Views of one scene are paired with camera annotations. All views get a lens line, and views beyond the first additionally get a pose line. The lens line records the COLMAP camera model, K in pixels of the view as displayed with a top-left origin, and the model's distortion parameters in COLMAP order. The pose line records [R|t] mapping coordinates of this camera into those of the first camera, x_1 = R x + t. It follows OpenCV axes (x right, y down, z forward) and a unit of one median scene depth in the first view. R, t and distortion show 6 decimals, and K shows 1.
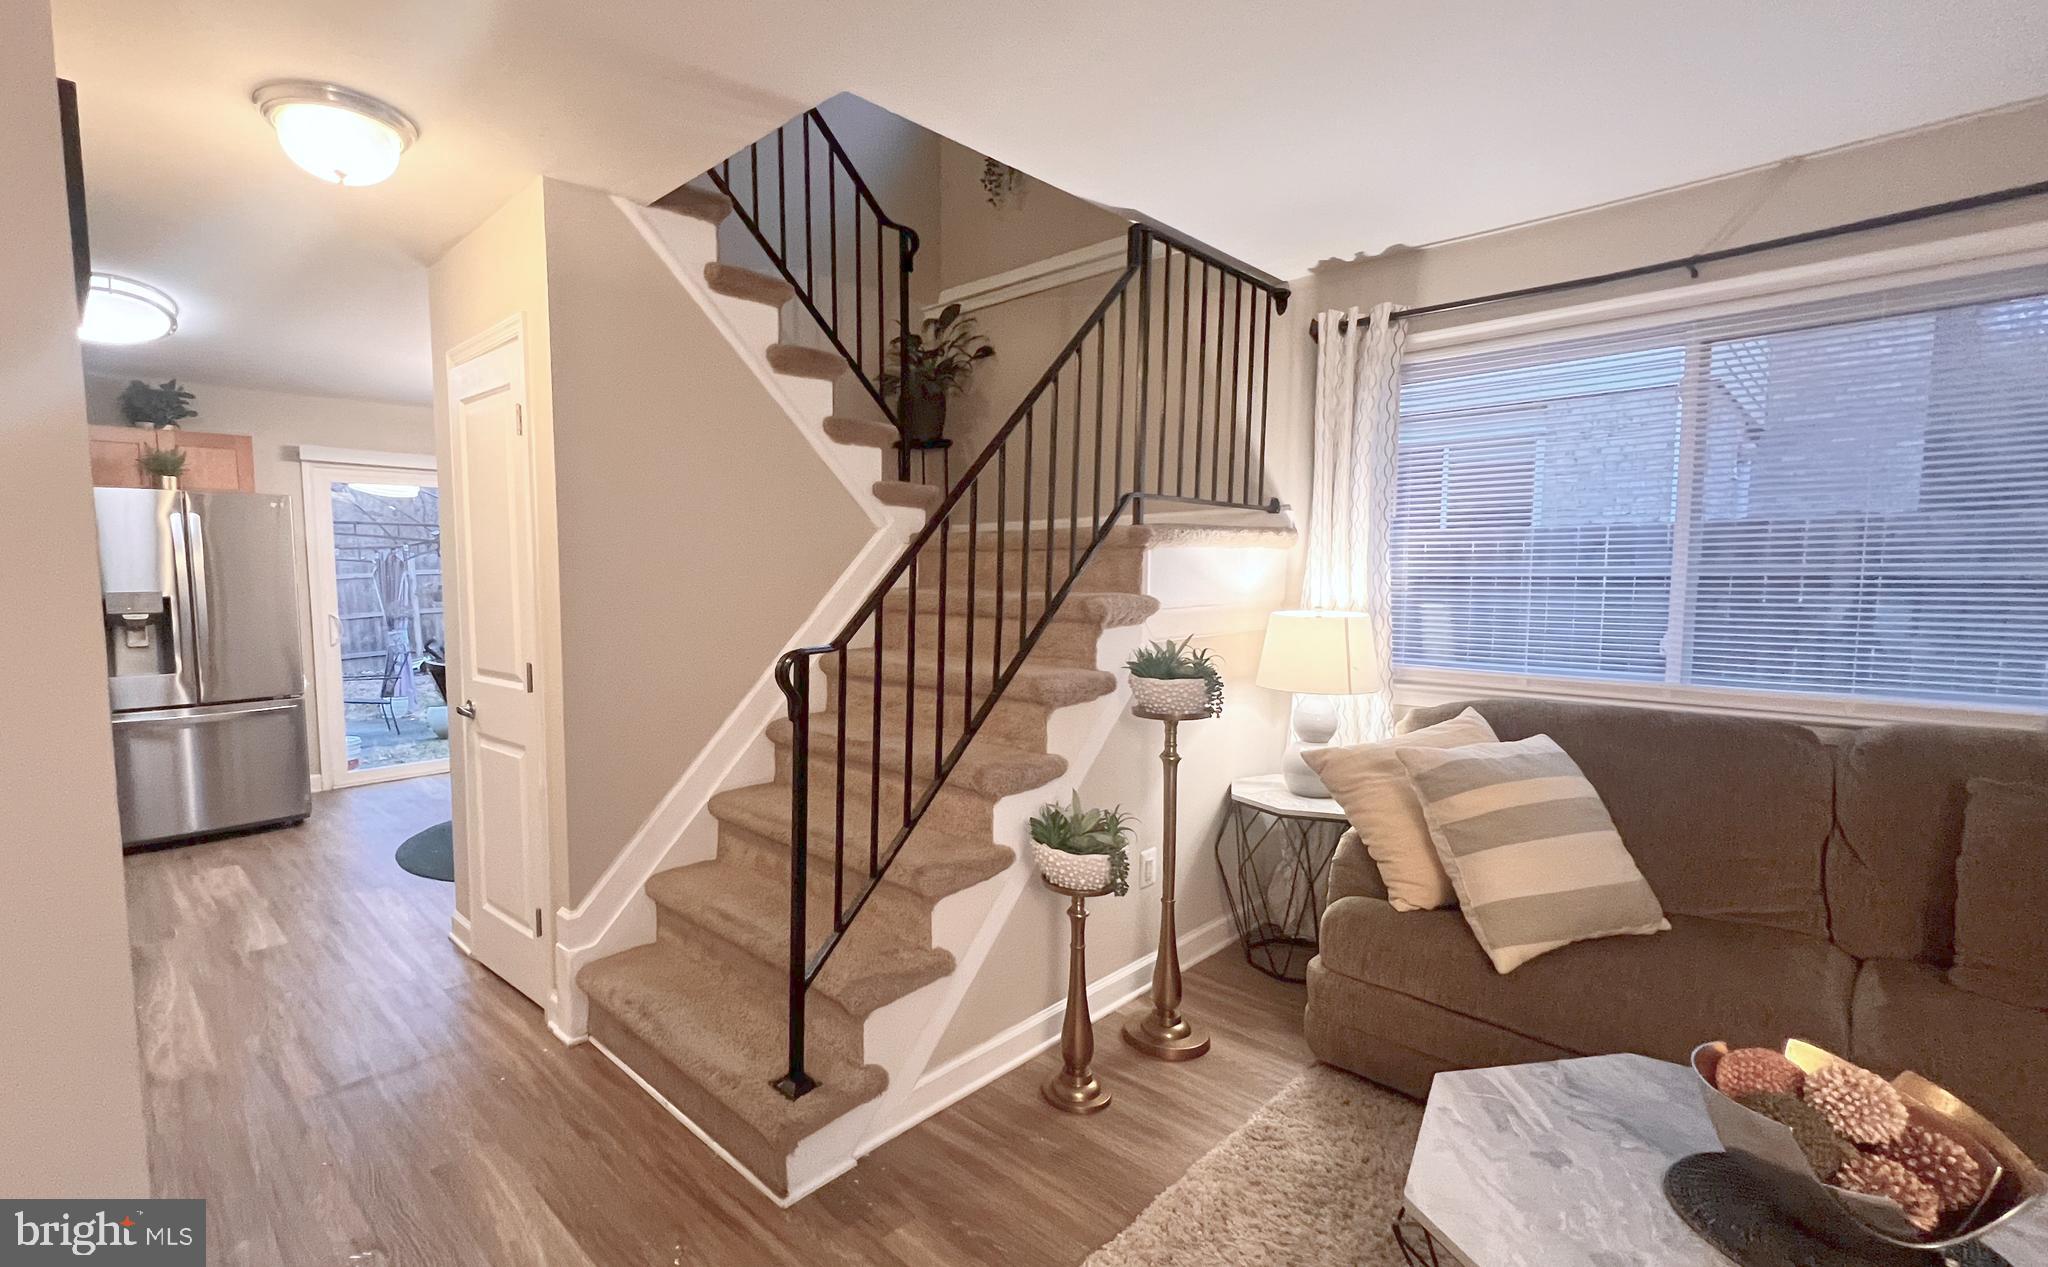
lens RADIAL K [[912.1, 0, 902.0], [0, 912.1, 647.1], [0, 0, 1]] dist [0.005726, -0.001510]
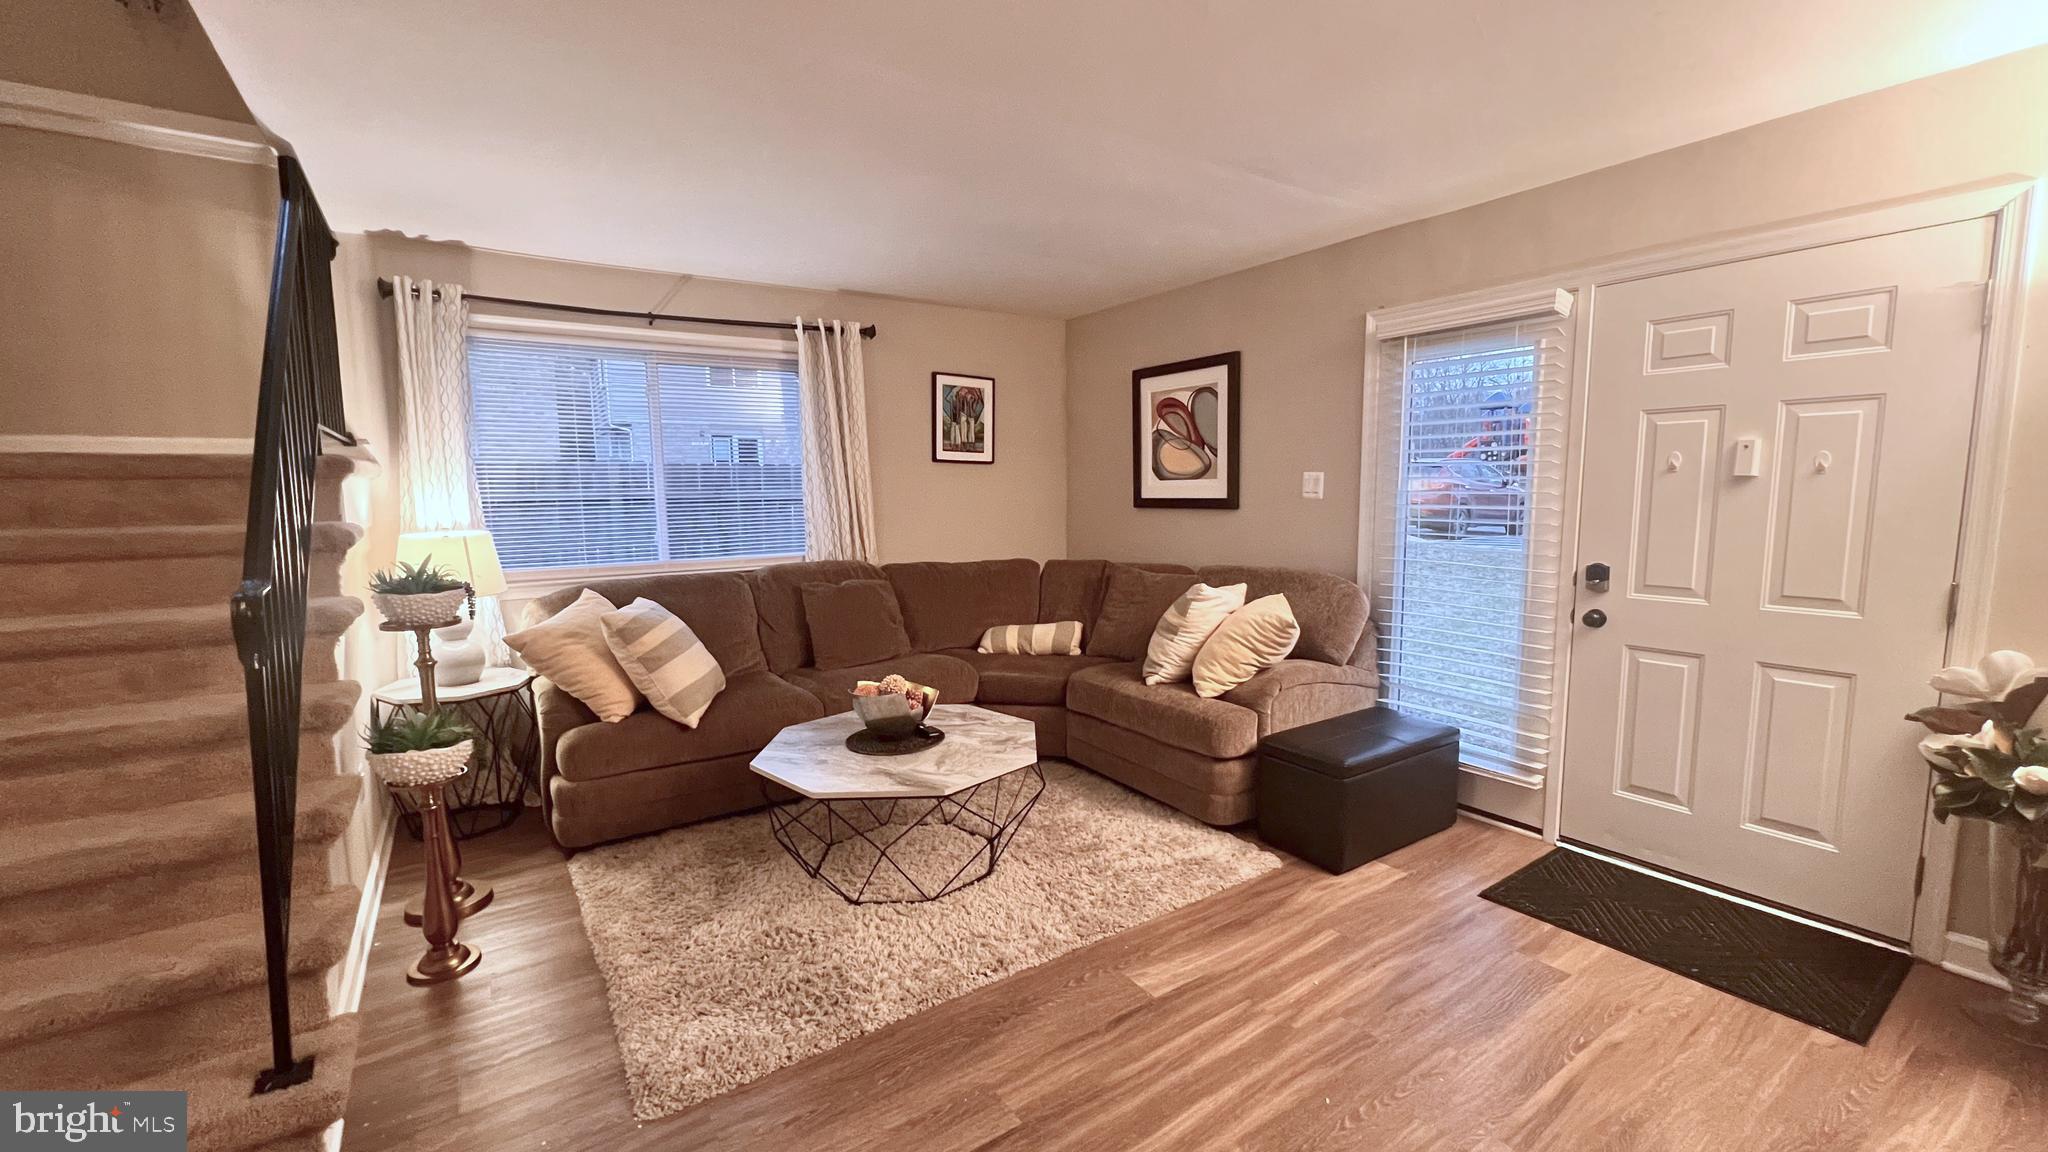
lens RADIAL K [[815.2, 0, 1021.9], [0, 815.2, 578.3], [0, 0, 1]] dist [-0.000987, 0.000614]
pose [[0.154445, -0.108549, 0.982020, -0.566410], [0.094453, 0.991016, 0.094688, -0.009136], [-0.983476, 0.078131, 0.163310, 0.092168]]
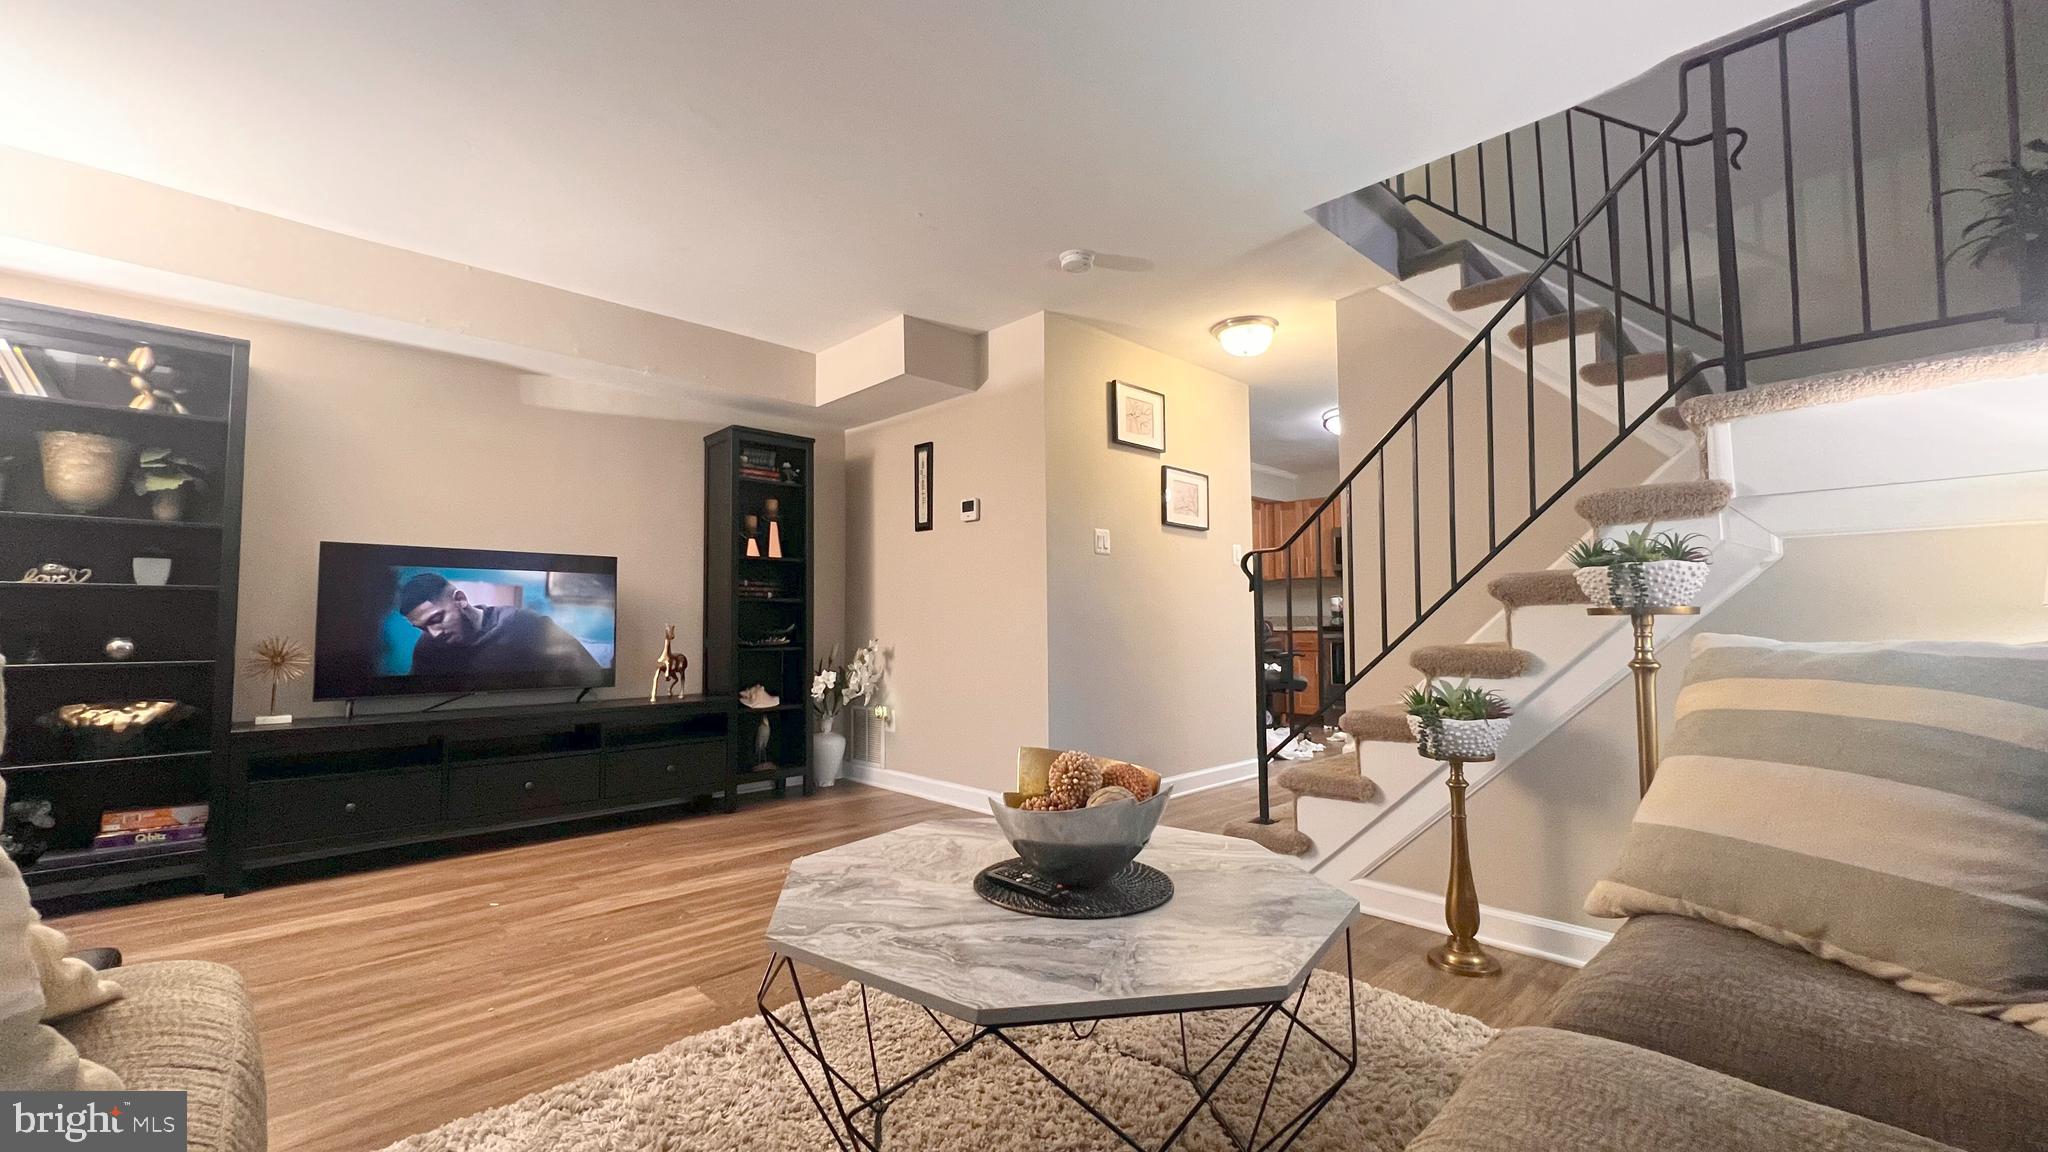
lens RADIAL K [[815.2, 0, 1024.3], [0, 815.2, 582.6], [0, 0, 1]] dist [-0.000987, 0.000614]
pose [[0.018440, -0.046163, -0.998764, 1.019255], [-0.080962, 0.995584, -0.047510, 0.124211], [0.996547, 0.081738, 0.014621, 0.401232]]
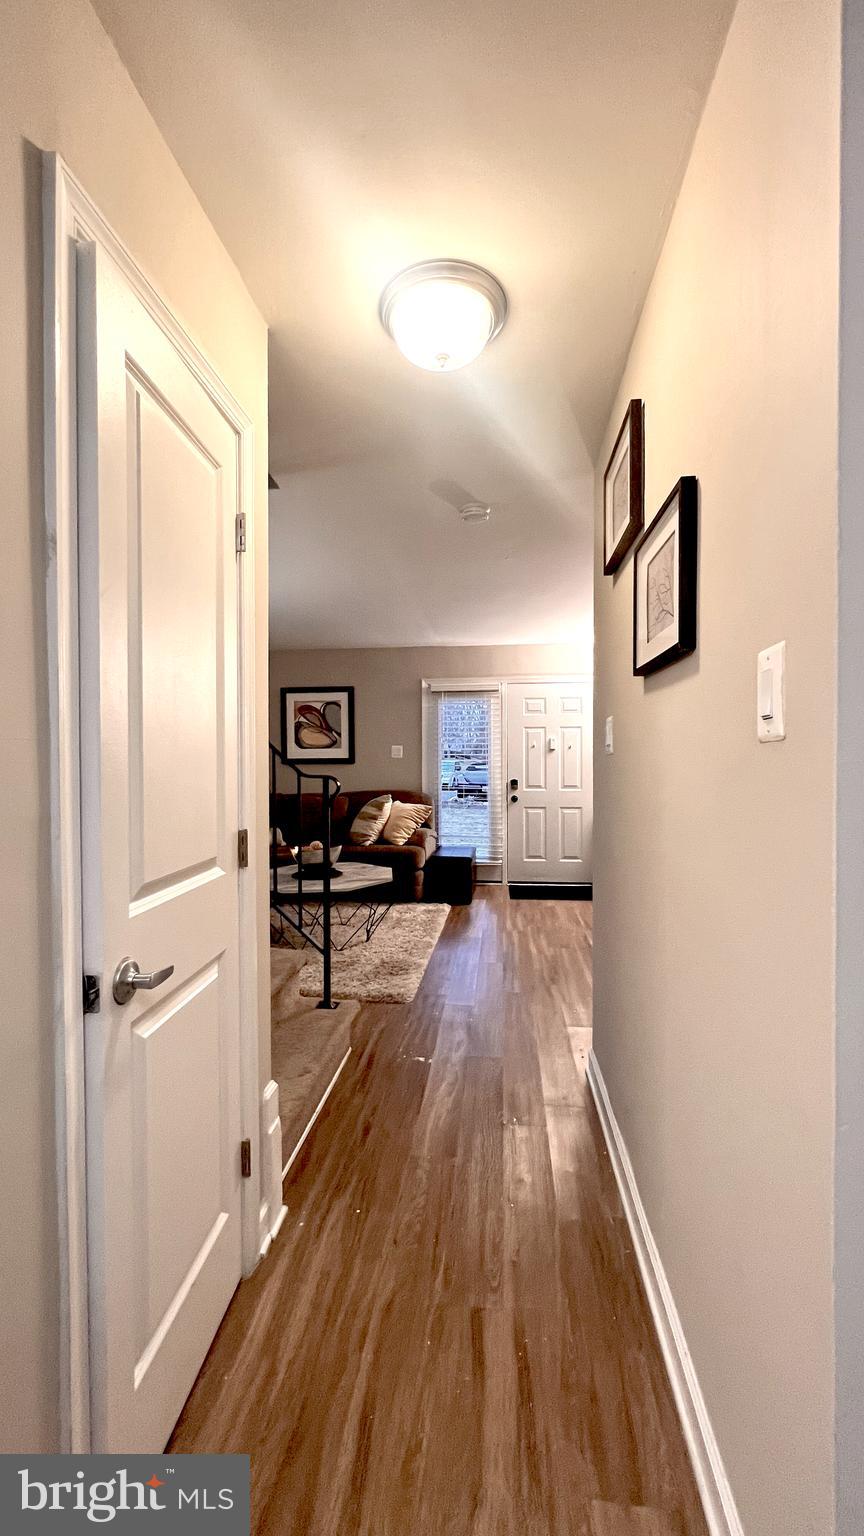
lens RADIAL K [[611.4, 0, 430.6], [0, 611.4, 771.4], [0, 0, 1]] dist [-0.000987, 0.000614]
pose [[-0.645659, -0.005295, 0.763607, -0.941280], [0.071376, 0.995180, 0.067252, -0.060772], [-0.760283, 0.097925, -0.642169, 1.233518]]
